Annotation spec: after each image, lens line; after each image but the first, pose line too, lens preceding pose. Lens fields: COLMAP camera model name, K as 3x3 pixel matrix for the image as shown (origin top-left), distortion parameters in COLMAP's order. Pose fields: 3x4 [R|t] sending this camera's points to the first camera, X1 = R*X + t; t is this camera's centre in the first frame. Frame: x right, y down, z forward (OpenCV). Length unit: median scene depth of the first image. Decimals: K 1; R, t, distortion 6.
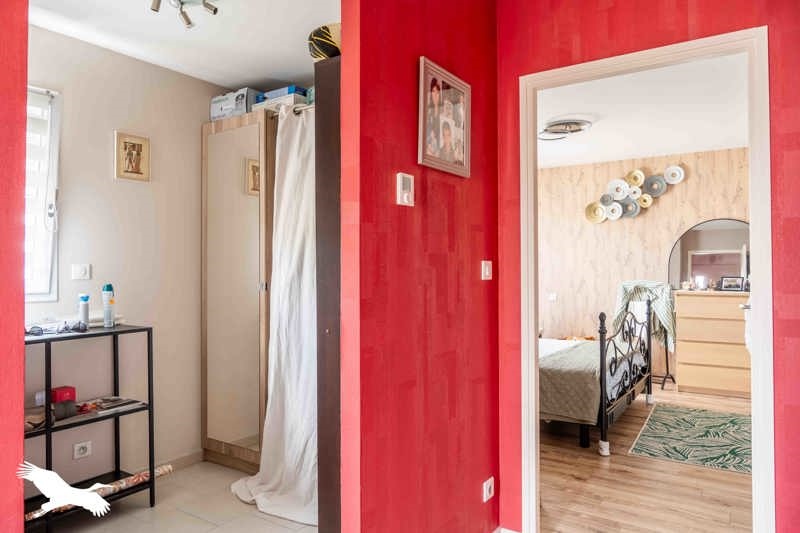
lens RADIAL K [[540.0, 0, 398.9], [0, 540.0, 262.8], [0, 0, 1]] dist [-0.006192, 0.003771]
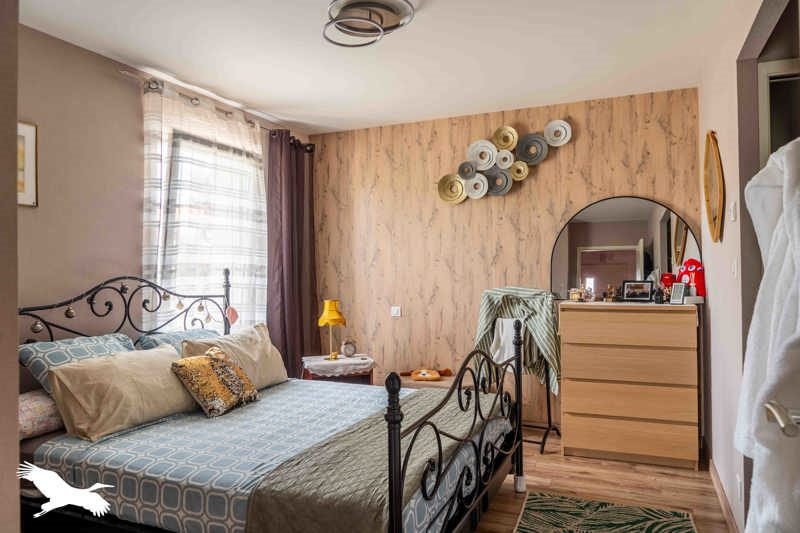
lens RADIAL K [[540.0, 0, 401.7], [0, 540.0, 268.3], [0, 0, 1]] dist [-0.006192, 0.003771]
pose [[0.984128, -0.006952, 0.177322, 0.191796], [0.005965, 0.999964, 0.006104, 0.004054], [-0.177358, -0.004949, 0.984134, 0.358619]]
